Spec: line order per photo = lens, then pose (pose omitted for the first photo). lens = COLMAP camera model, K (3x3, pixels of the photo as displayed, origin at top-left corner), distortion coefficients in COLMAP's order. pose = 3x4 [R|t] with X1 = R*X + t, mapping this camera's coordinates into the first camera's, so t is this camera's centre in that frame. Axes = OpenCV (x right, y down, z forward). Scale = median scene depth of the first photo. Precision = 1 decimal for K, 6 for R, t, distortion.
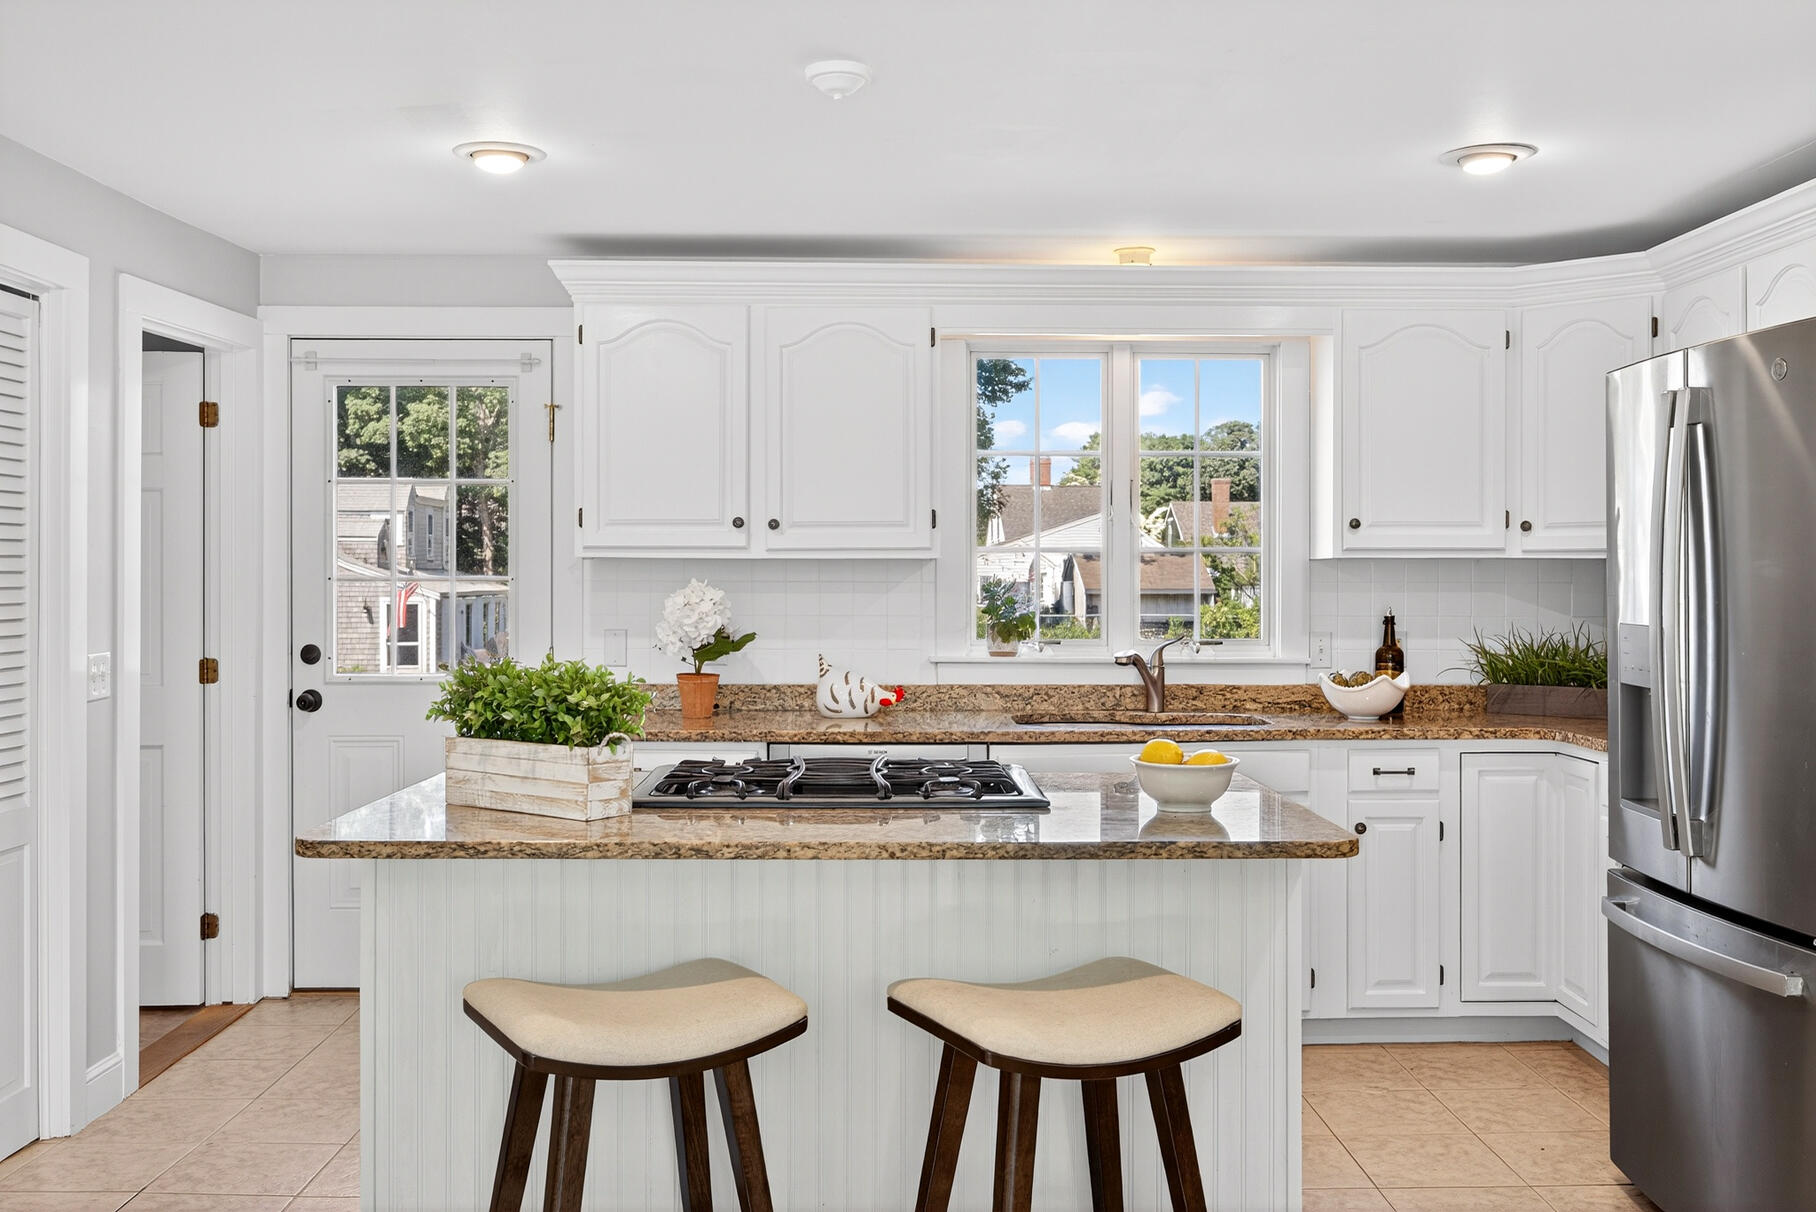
lens RADIAL K [[1660.4, 0, 908.7], [0, 1660.4, 602.9], [0, 0, 1]] dist [0.012070, 0.000000]
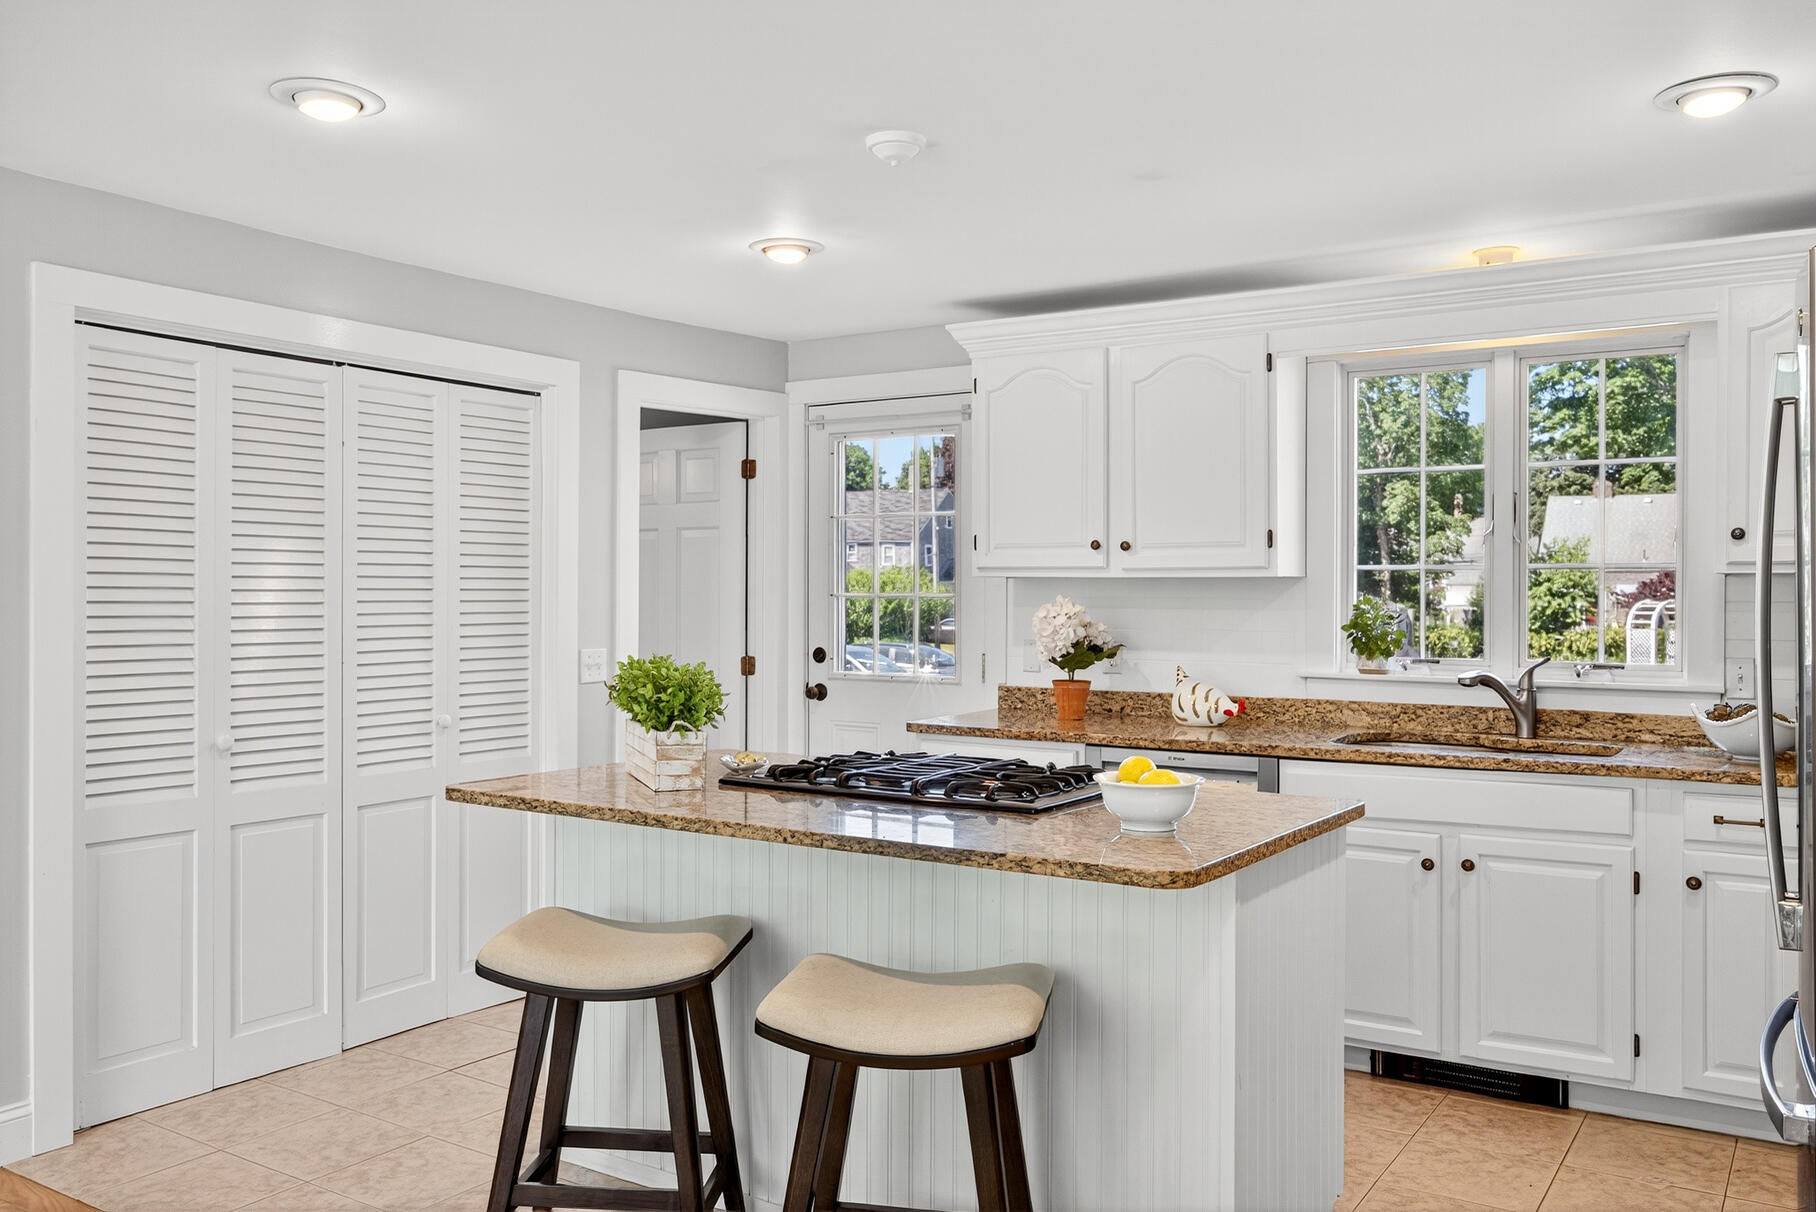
lens RADIAL K [[1448.3, 0, 907.8], [0, 1448.3, 607.8], [0, 0, 1]] dist [0.016060, -0.026118]
pose [[0.828581, 0.006246, -0.559835, 0.330755], [-0.010417, 0.999937, -0.004261, -0.000727], [0.559773, 0.009362, 0.828593, 0.128856]]
